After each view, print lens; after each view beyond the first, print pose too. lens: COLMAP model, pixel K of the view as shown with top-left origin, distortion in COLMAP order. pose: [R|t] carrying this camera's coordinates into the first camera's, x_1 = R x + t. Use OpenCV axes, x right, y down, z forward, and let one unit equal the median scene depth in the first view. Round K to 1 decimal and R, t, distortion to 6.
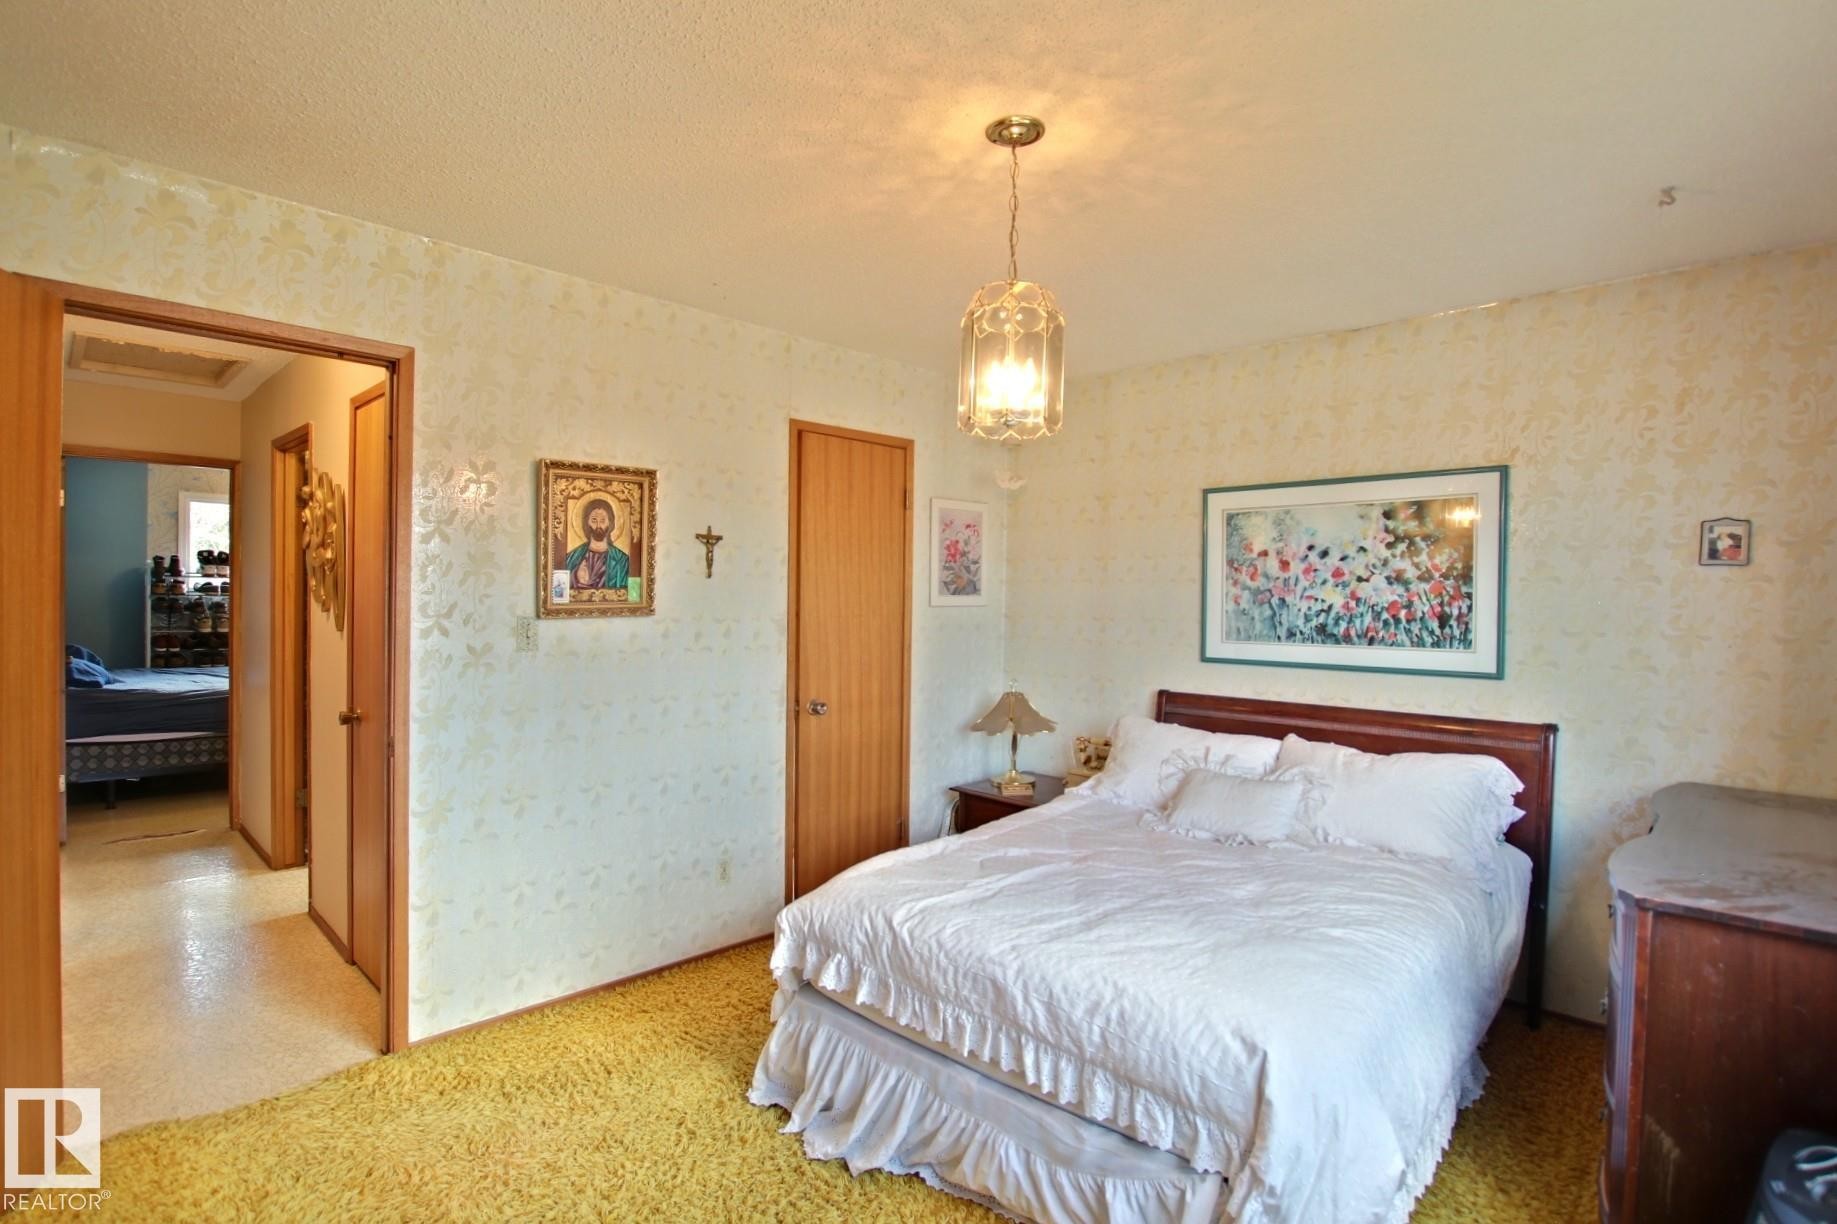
lens RADIAL K [[872.2, 0, 883.4], [0, 872.2, 612.5], [0, 0, 1]] dist [-0.024699, 0.000328]
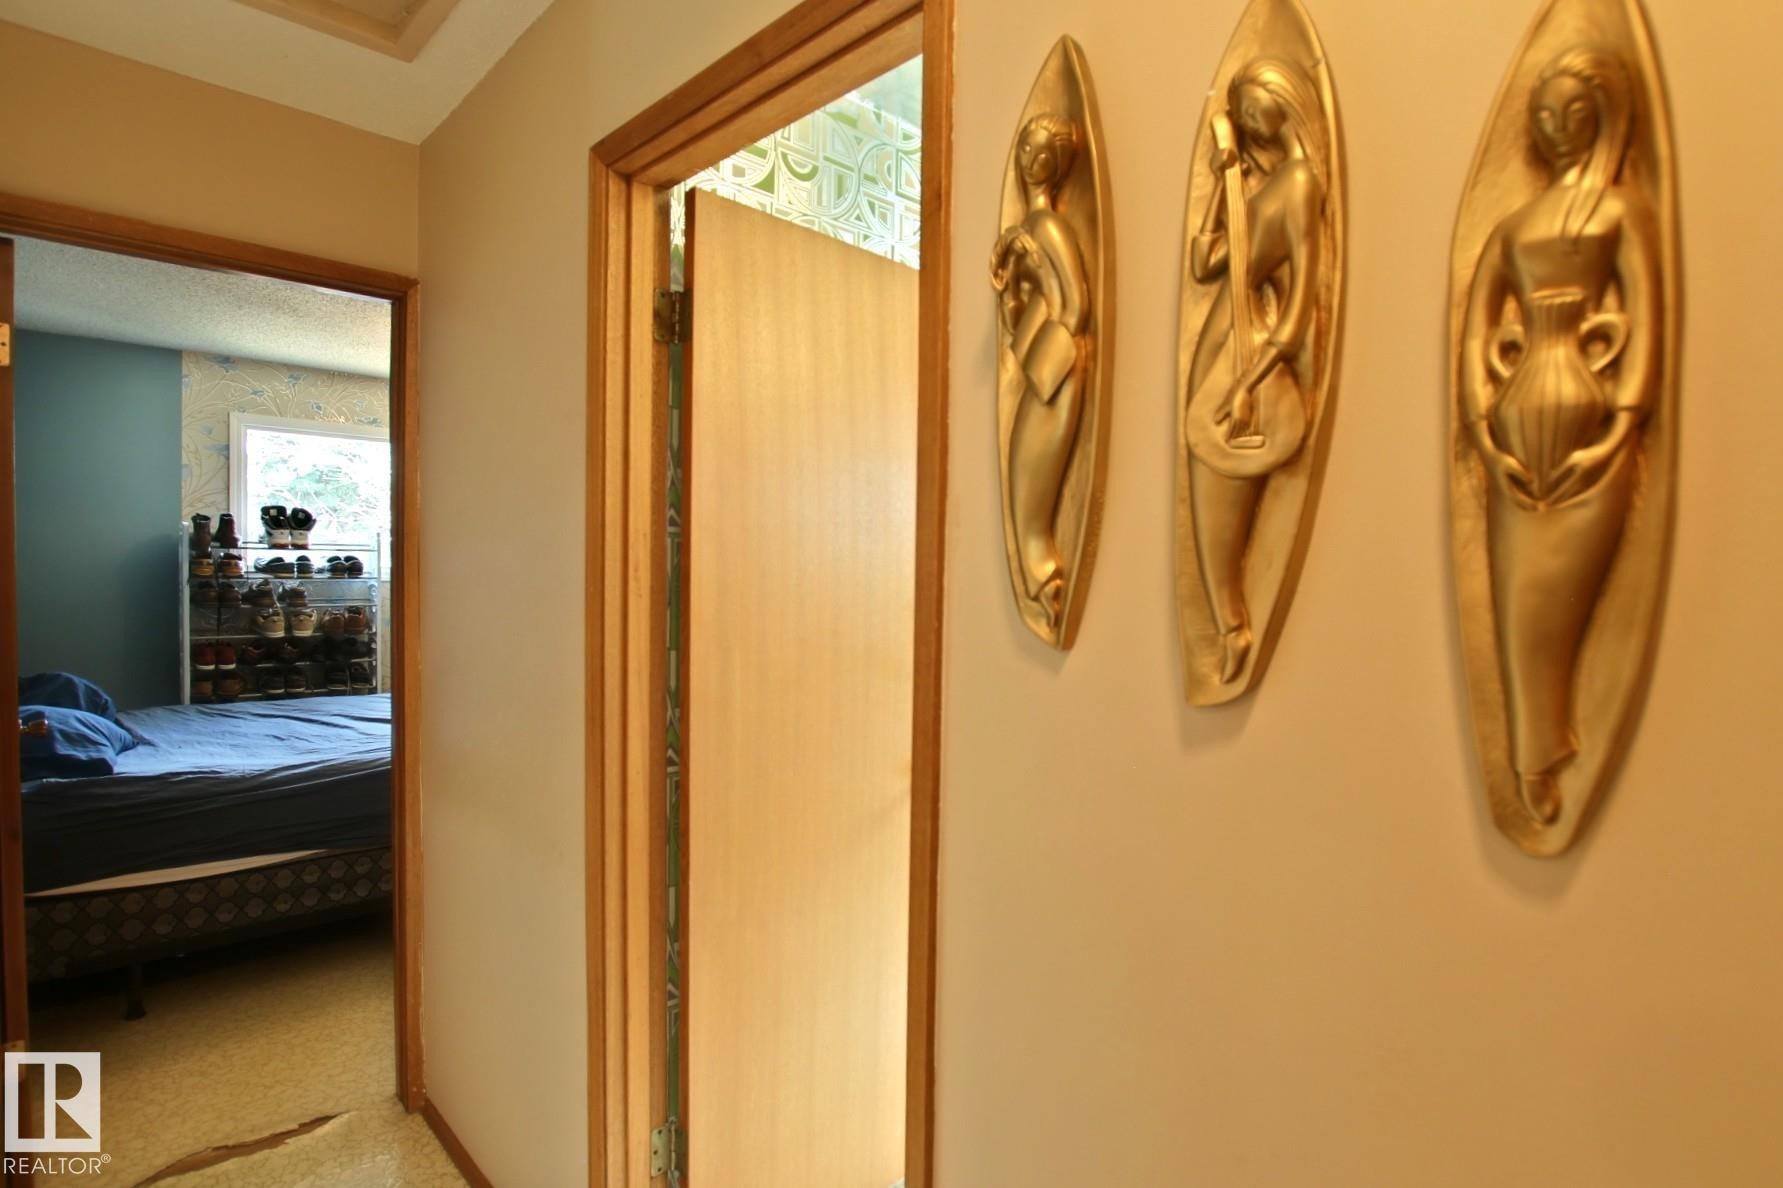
lens RADIAL K [[894.7, 0, 884.8], [0, 894.7, 595.4], [0, 0, 1]] dist [-0.028704, 0.000802]
pose [[0.999820, -0.003210, -0.018702, -0.261261], [0.003428, 0.999926, 0.011639, -0.010459], [0.018663, -0.011701, 0.999757, 0.287327]]
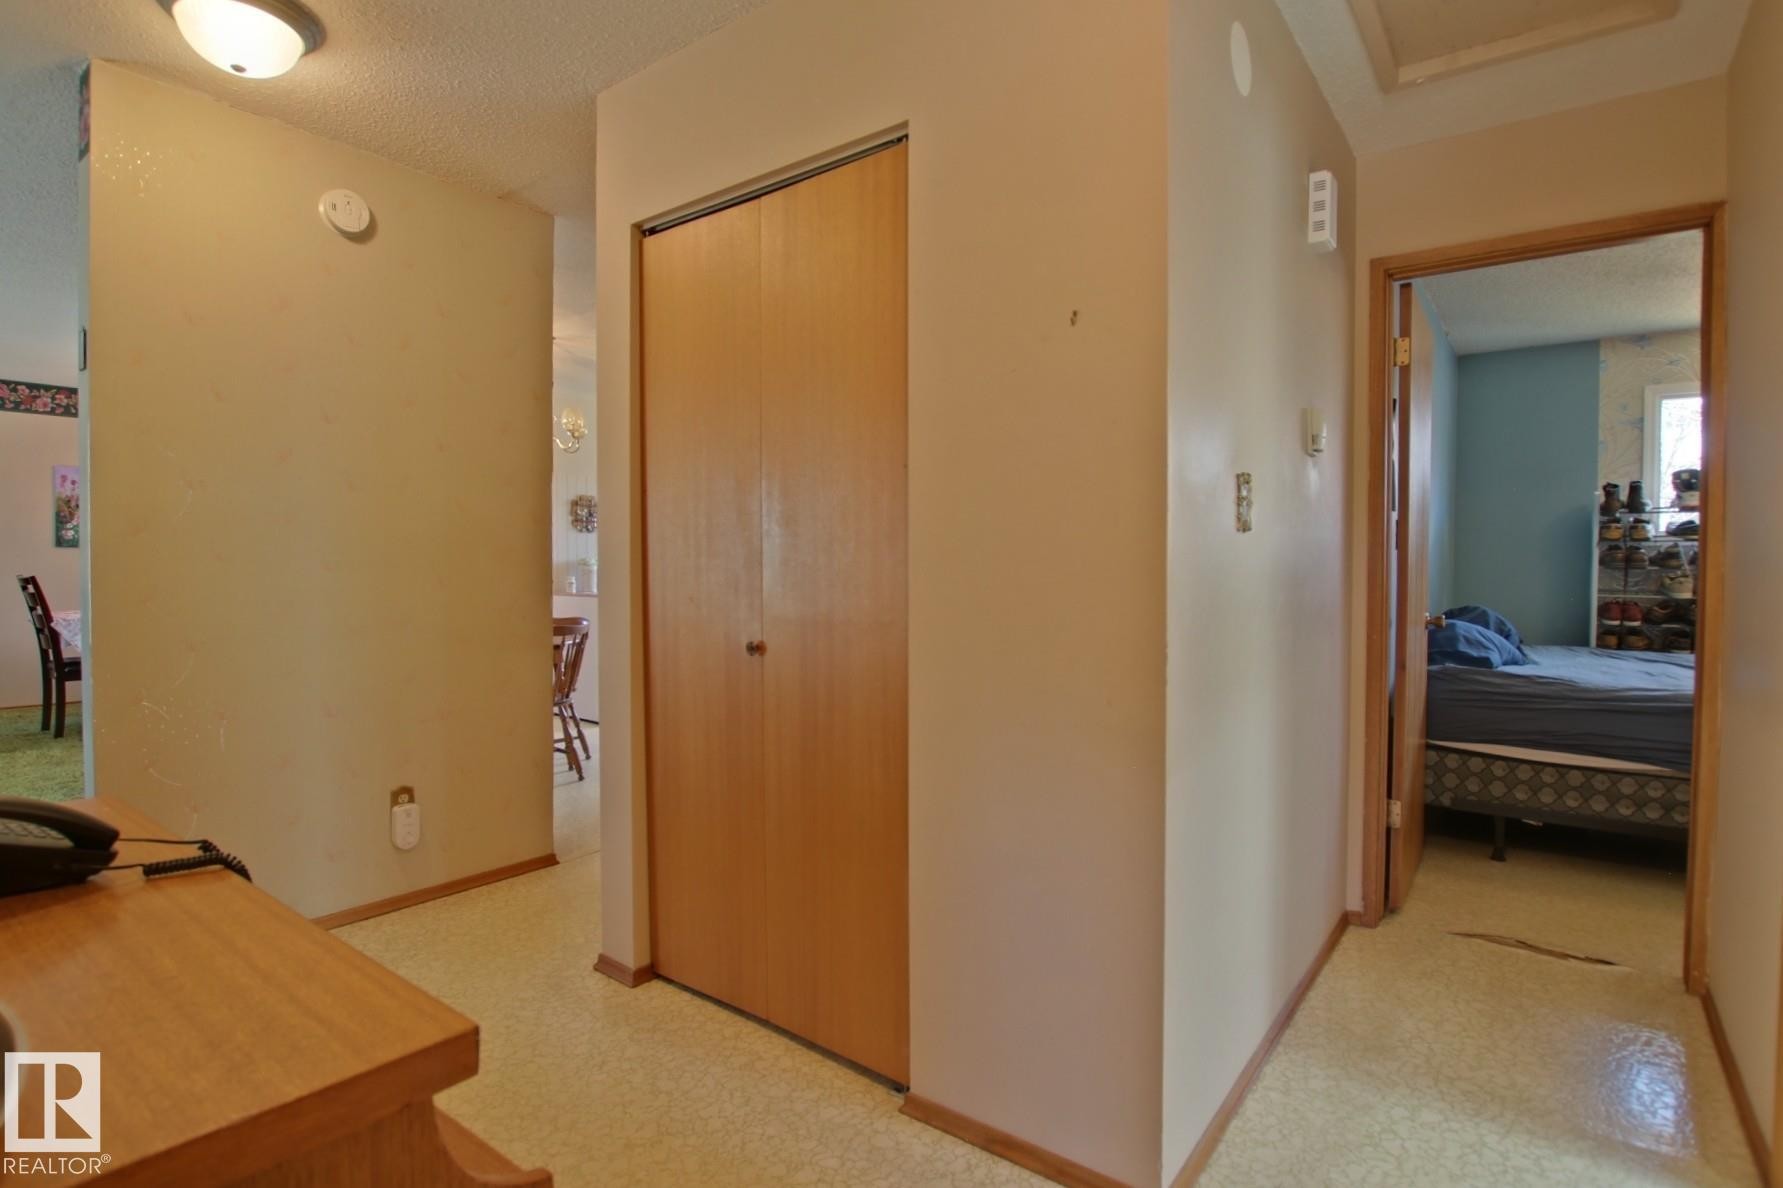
lens RADIAL K [[894.7, 0, 884.8], [0, 894.7, 595.4], [0, 0, 1]] dist [-0.028704, 0.000802]
pose [[0.136901, 0.009193, -0.990542, -0.181213], [-0.018267, 0.999810, 0.006754, 0.020971], [0.990416, 0.017170, 0.137043, 0.257458]]
